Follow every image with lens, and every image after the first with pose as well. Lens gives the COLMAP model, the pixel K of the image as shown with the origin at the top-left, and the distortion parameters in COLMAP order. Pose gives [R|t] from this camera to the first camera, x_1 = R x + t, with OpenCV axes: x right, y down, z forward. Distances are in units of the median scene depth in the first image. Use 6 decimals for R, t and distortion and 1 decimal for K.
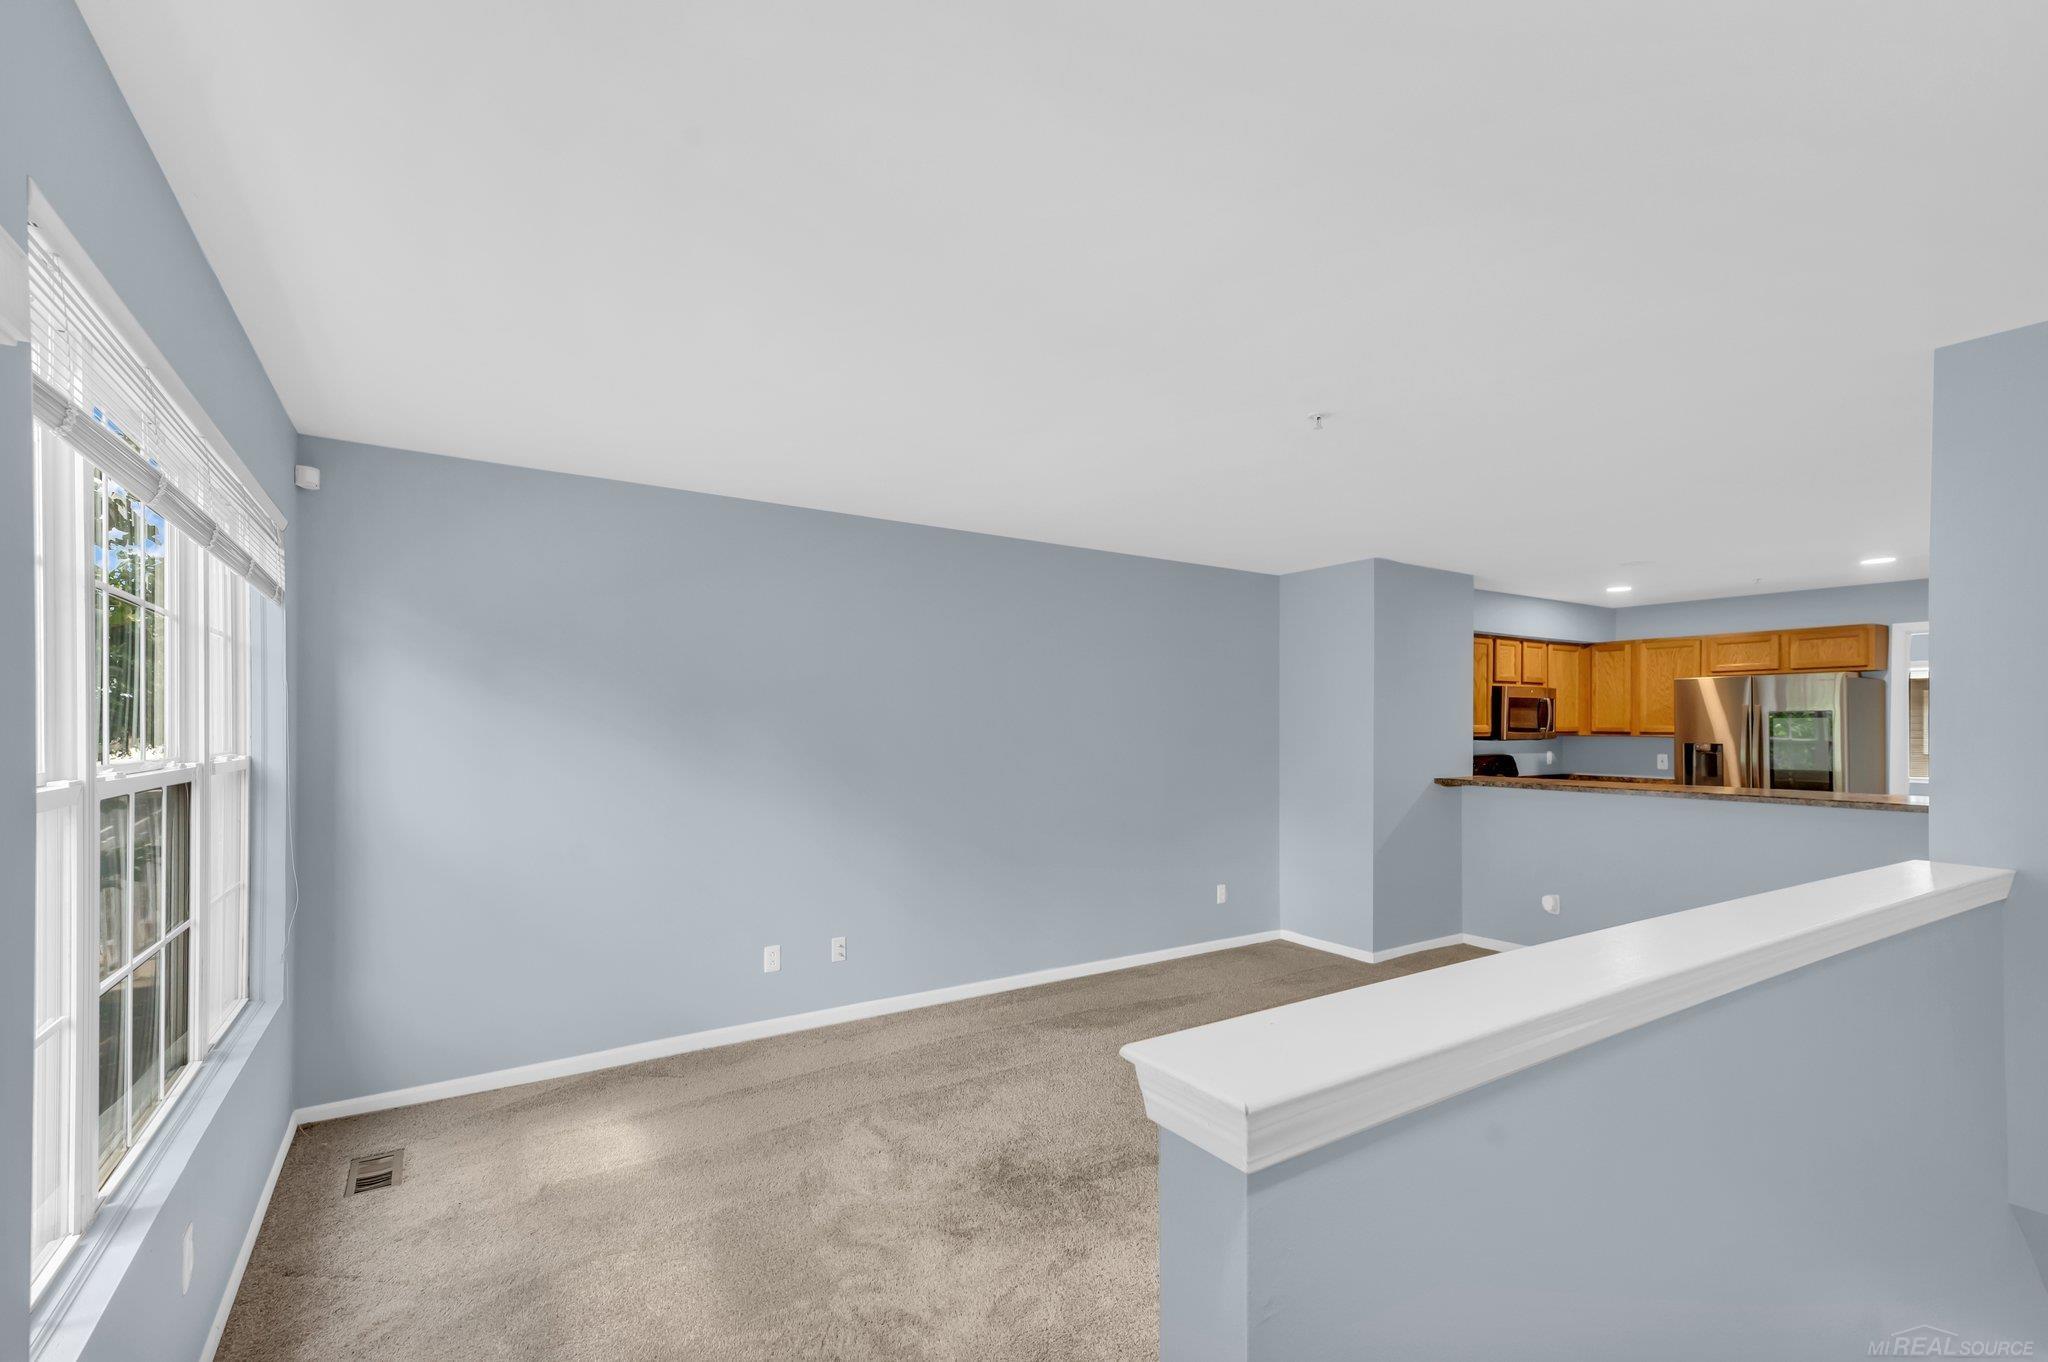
lens RADIAL K [[892.1, 0, 1028.8], [0, 892.1, 727.0], [0, 0, 1]] dist [0.022735, -0.000115]
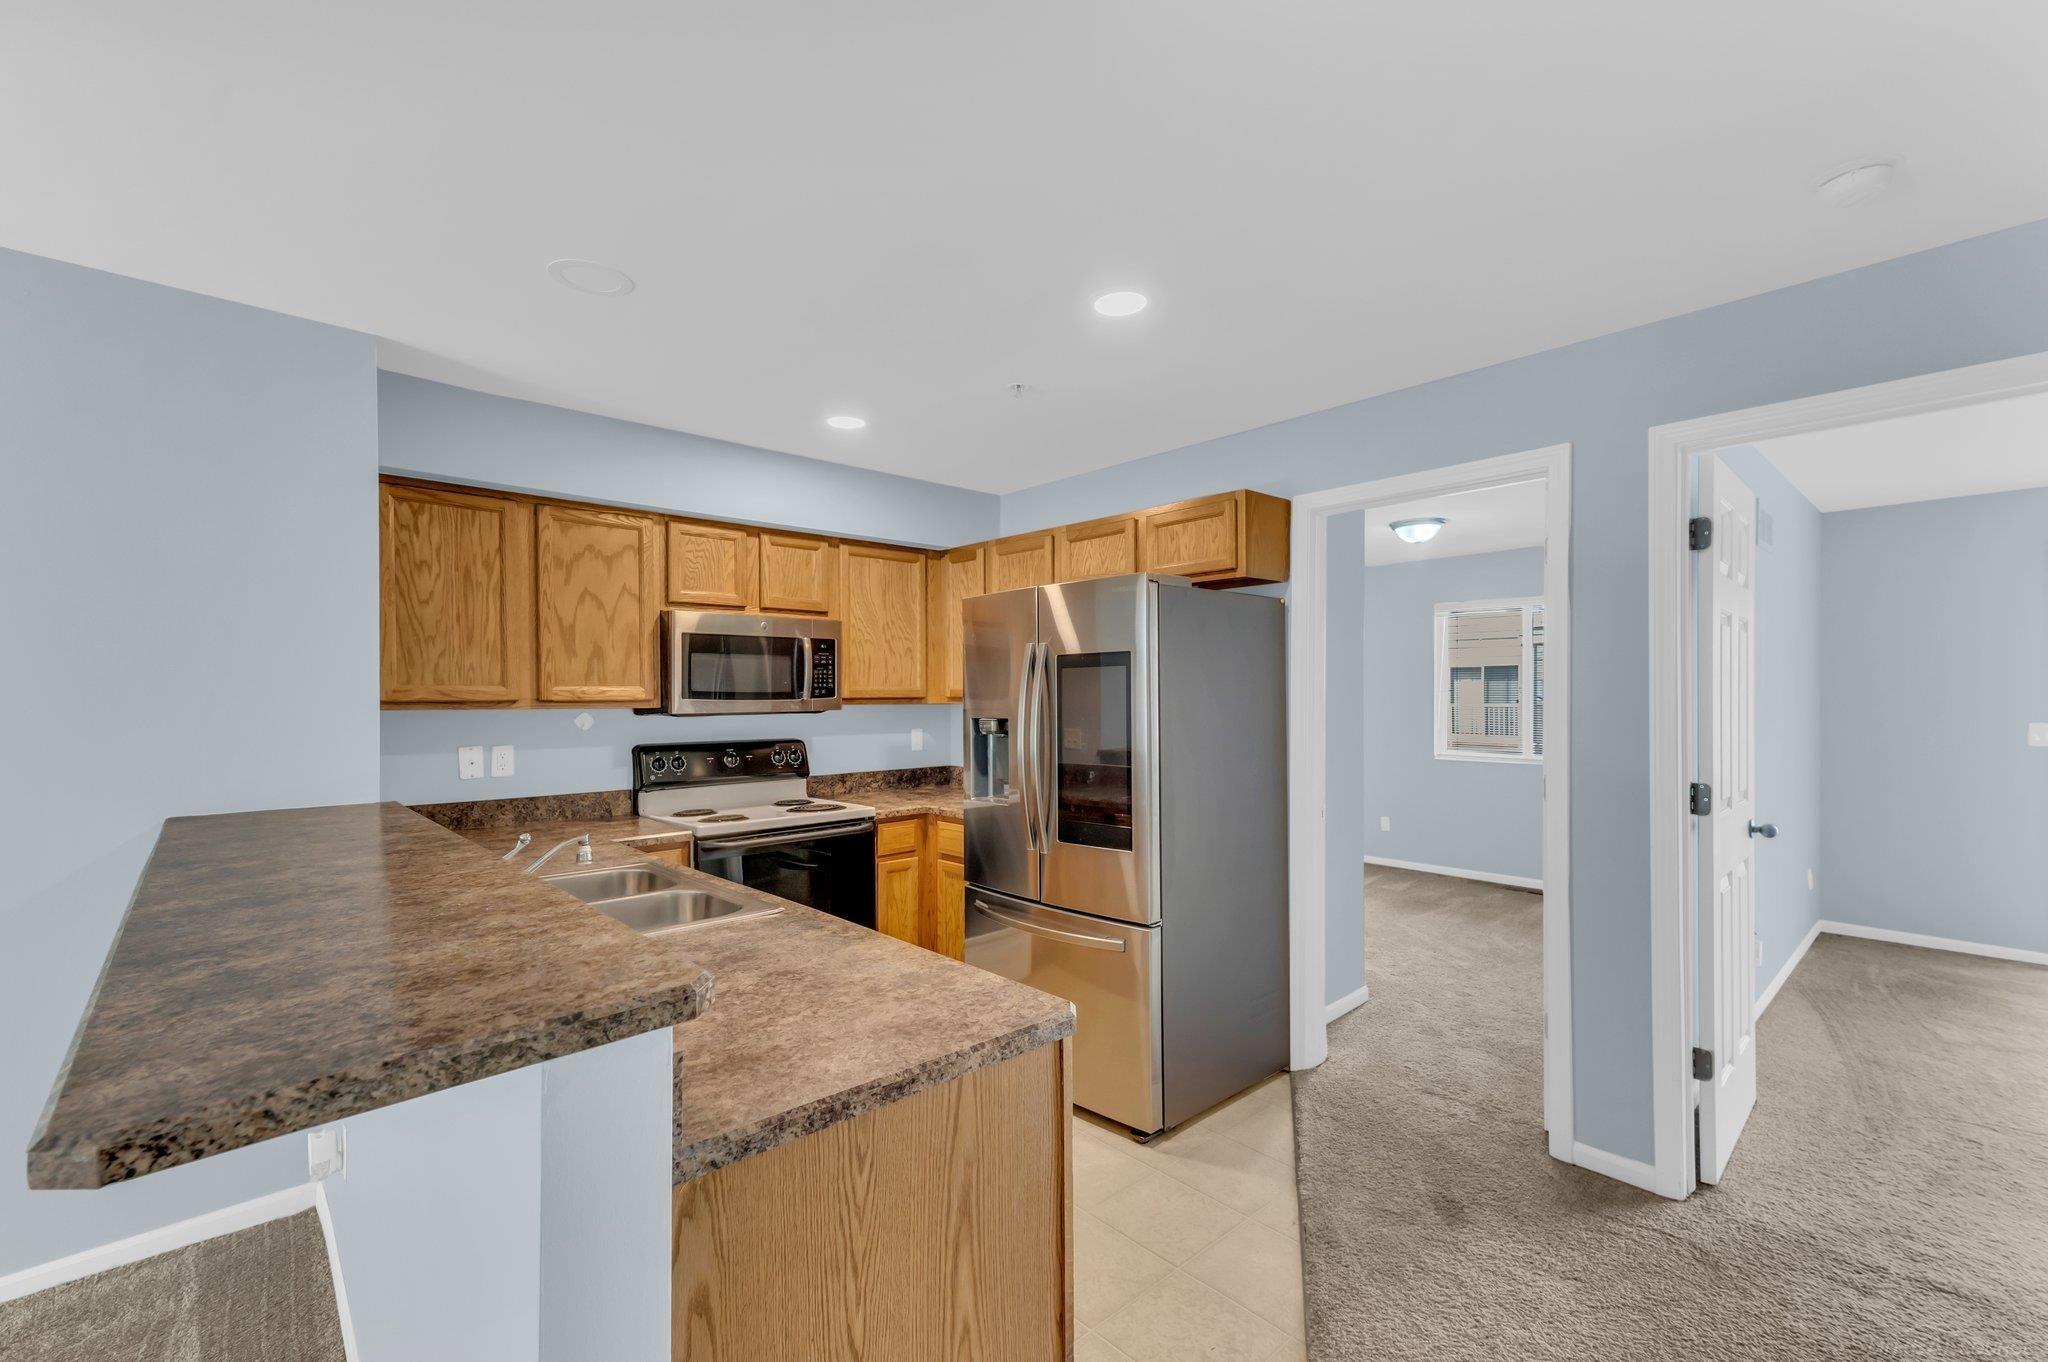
lens RADIAL K [[861.5, 0, 1014.4], [0, 861.5, 687.8], [0, 0, 1]] dist [0.018932, -0.000665]
pose [[0.988645, -0.006213, 0.150144, 0.666107], [0.007480, 0.999941, -0.007879, 0.004413], [-0.150086, 0.008913, 0.988633, 0.487921]]
